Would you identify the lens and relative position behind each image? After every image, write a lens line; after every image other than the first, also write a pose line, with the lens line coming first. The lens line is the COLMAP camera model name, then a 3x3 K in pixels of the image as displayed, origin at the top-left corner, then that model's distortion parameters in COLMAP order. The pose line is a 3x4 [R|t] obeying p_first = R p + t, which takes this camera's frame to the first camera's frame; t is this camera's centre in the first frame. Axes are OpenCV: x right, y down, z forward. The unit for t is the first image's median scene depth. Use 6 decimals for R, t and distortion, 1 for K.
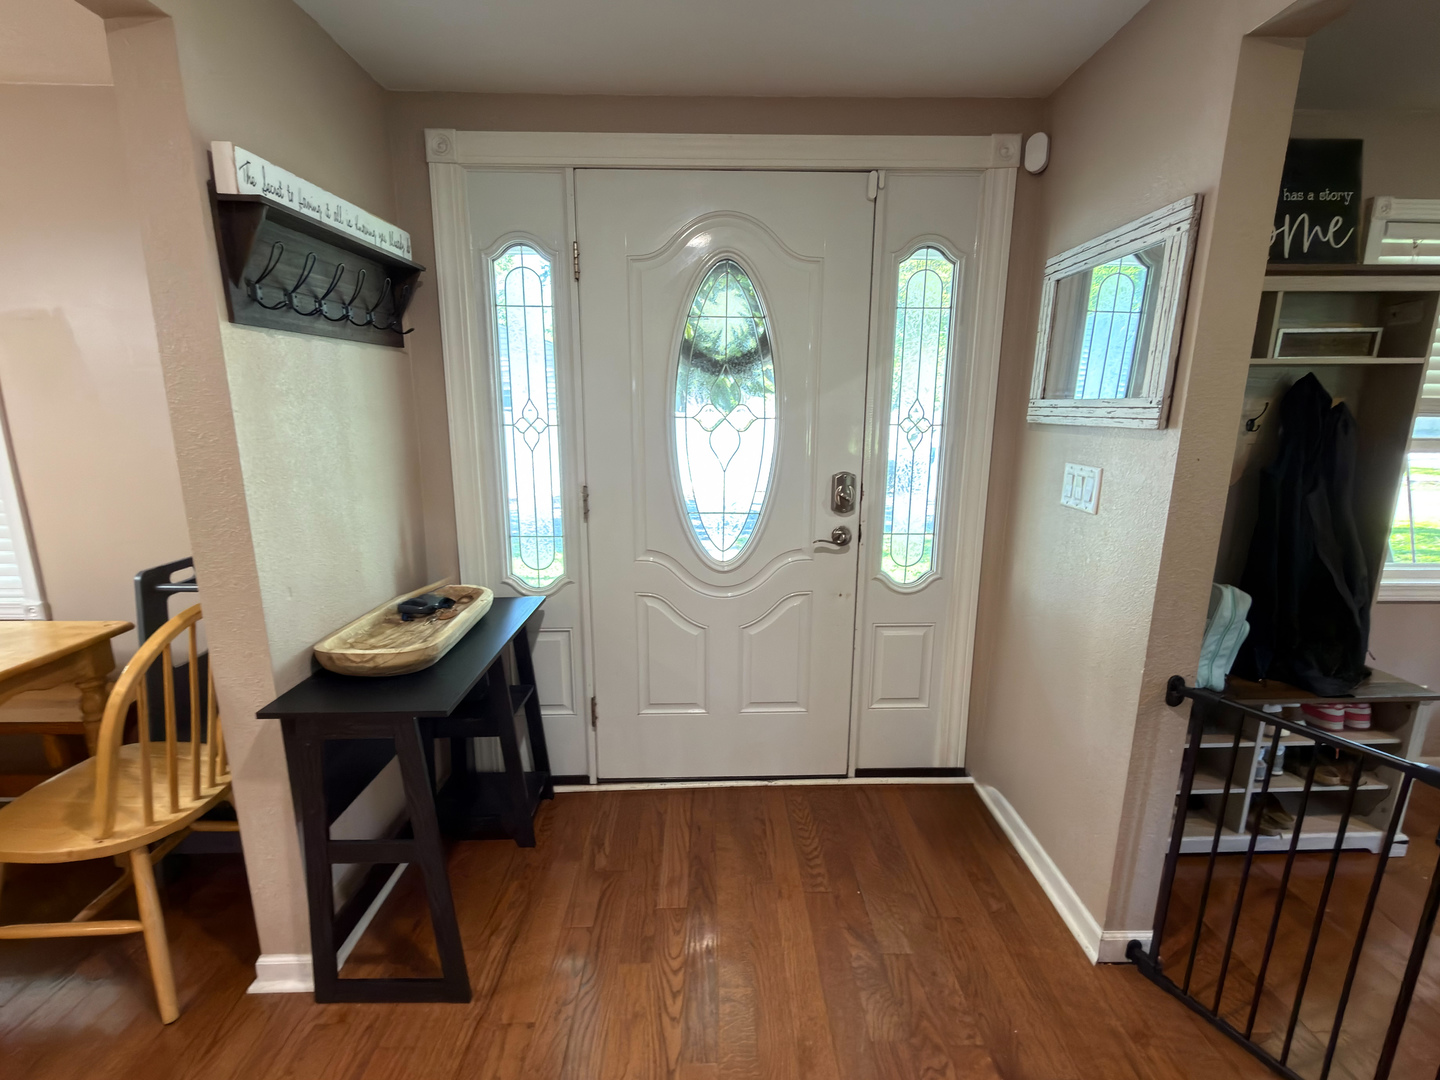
lens RADIAL K [[627.8, 0, 717.0], [0, 627.8, 540.8], [0, 0, 1]] dist [-0.000772, -0.000282]
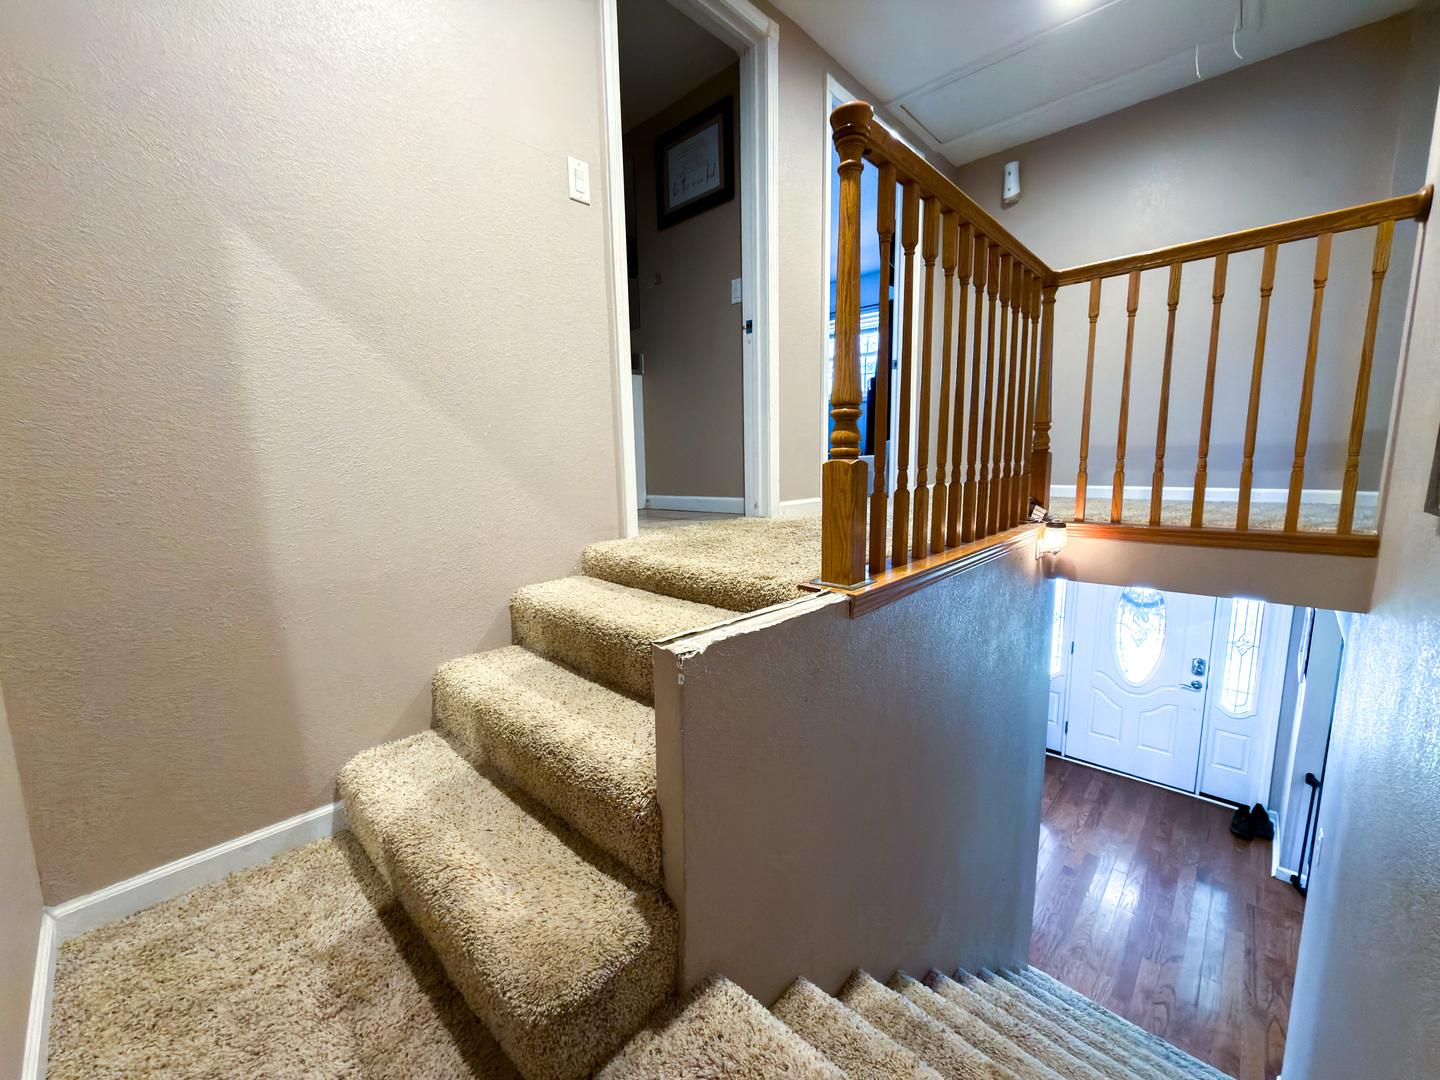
lens RADIAL K [[573.2, 0, 715.4], [0, 573.2, 536.1], [0, 0, 1]] dist [-0.001515, 0.000409]
pose [[0.711375, 0.081740, -0.698043, 0.365465], [-0.123100, 0.992351, -0.009248, -0.315341], [0.691948, 0.092508, 0.715996, -1.801409]]
